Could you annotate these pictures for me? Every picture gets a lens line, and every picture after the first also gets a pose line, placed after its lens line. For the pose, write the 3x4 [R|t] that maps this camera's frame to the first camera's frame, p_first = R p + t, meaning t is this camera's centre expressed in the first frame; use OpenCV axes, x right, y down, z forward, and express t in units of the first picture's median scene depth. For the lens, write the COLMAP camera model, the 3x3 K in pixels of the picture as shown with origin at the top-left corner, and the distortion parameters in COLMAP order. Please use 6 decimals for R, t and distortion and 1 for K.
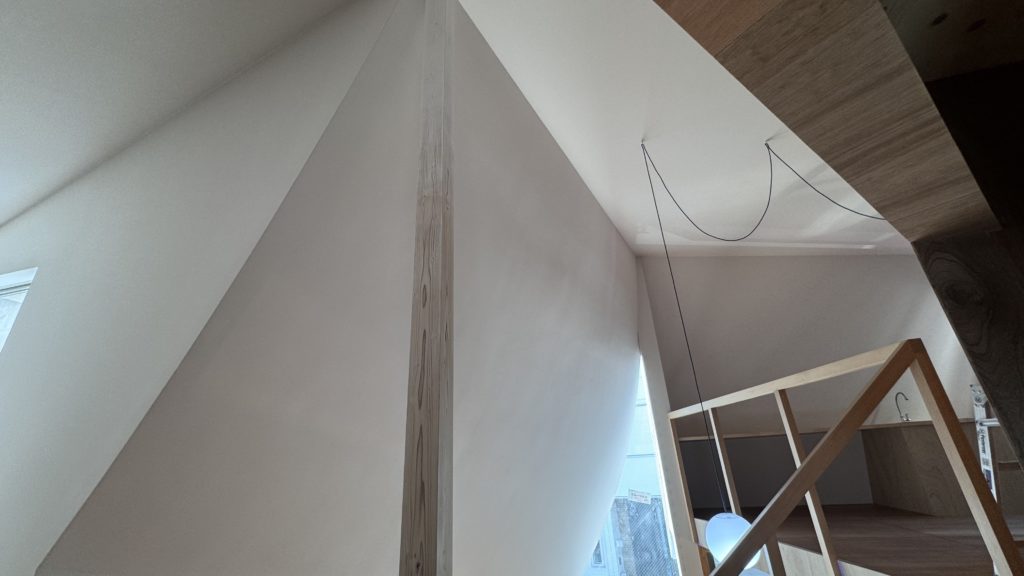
lens RADIAL K [[410.1, 0, 511.5], [0, 410.1, 289.5], [0, 0, 1]] dist [0.000678, -0.000156]
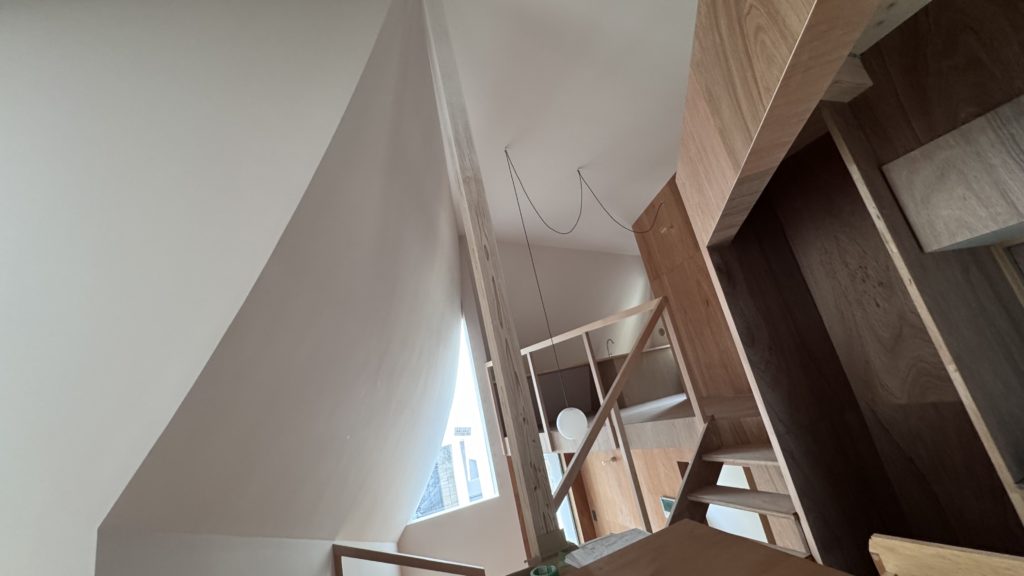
lens RADIAL K [[410.1, 0, 511.5], [0, 410.1, 289.5], [0, 0, 1]] dist [0.000678, -0.000156]
pose [[0.812966, 0.028891, 0.581595, -0.943143], [-0.059419, 0.997671, 0.033497, 0.088833], [-0.579272, -0.061790, 0.812789, -0.189966]]
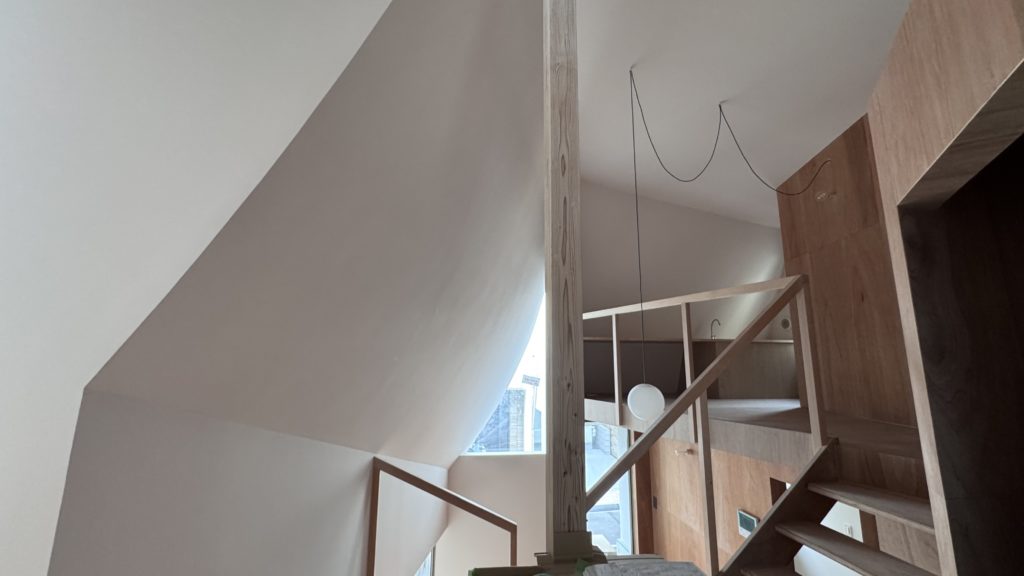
lens RADIAL K [[410.1, 0, 511.5], [0, 410.1, 289.5], [0, 0, 1]] dist [0.000678, -0.000156]
pose [[0.919340, 0.126836, 0.372461, -0.684390], [-0.204296, 0.962891, 0.176364, 0.164391], [-0.336270, -0.238231, 0.911136, 0.000502]]
